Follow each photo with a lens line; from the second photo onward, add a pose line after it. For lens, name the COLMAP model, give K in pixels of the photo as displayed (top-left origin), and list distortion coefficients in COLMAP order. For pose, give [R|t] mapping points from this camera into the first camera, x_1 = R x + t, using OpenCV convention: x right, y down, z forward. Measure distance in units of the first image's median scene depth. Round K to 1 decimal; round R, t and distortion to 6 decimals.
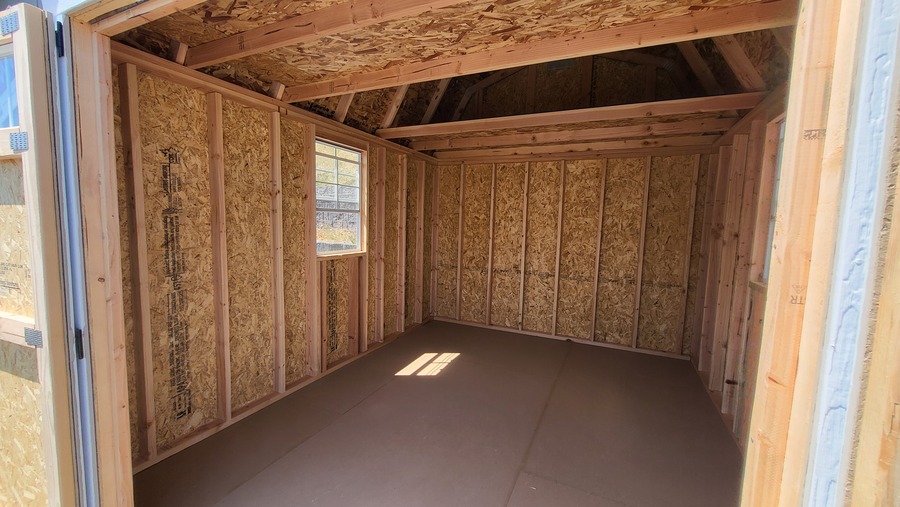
lens RADIAL K [[356.3, 0, 450.0], [0, 356.3, 253.5], [0, 0, 1]] dist [0.002728, -0.000229]
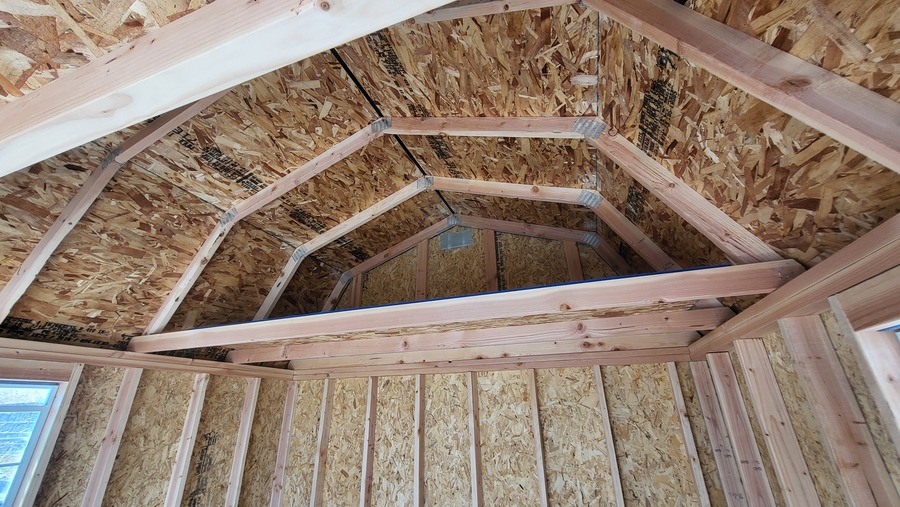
lens RADIAL K [[352.6, 0, 450.0], [0, 352.6, 253.5], [0, 0, 1]] dist [0.009267, -0.000081]
pose [[0.996220, -0.008004, 0.086502, 0.236821], [0.048705, 0.875985, -0.479873, -0.151540], [-0.071933, 0.482272, 0.873063, 0.362511]]
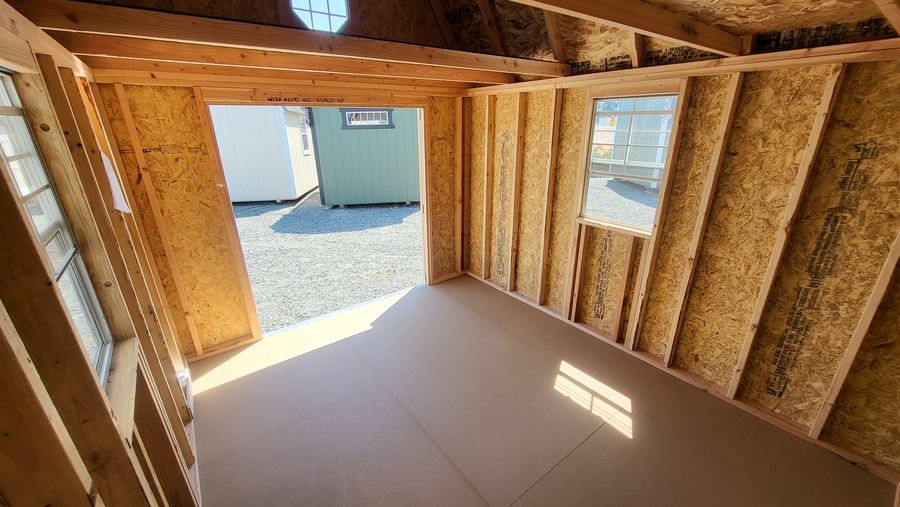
lens RADIAL K [[356.3, 0, 450.0], [0, 356.3, 253.5], [0, 0, 1]] dist [0.002728, -0.000229]
pose [[-0.463679, 0.288512, -0.837713, 0.539137], [-0.085099, 0.926623, 0.366235, -0.185897], [0.881907, 0.241104, -0.405104, 0.833230]]
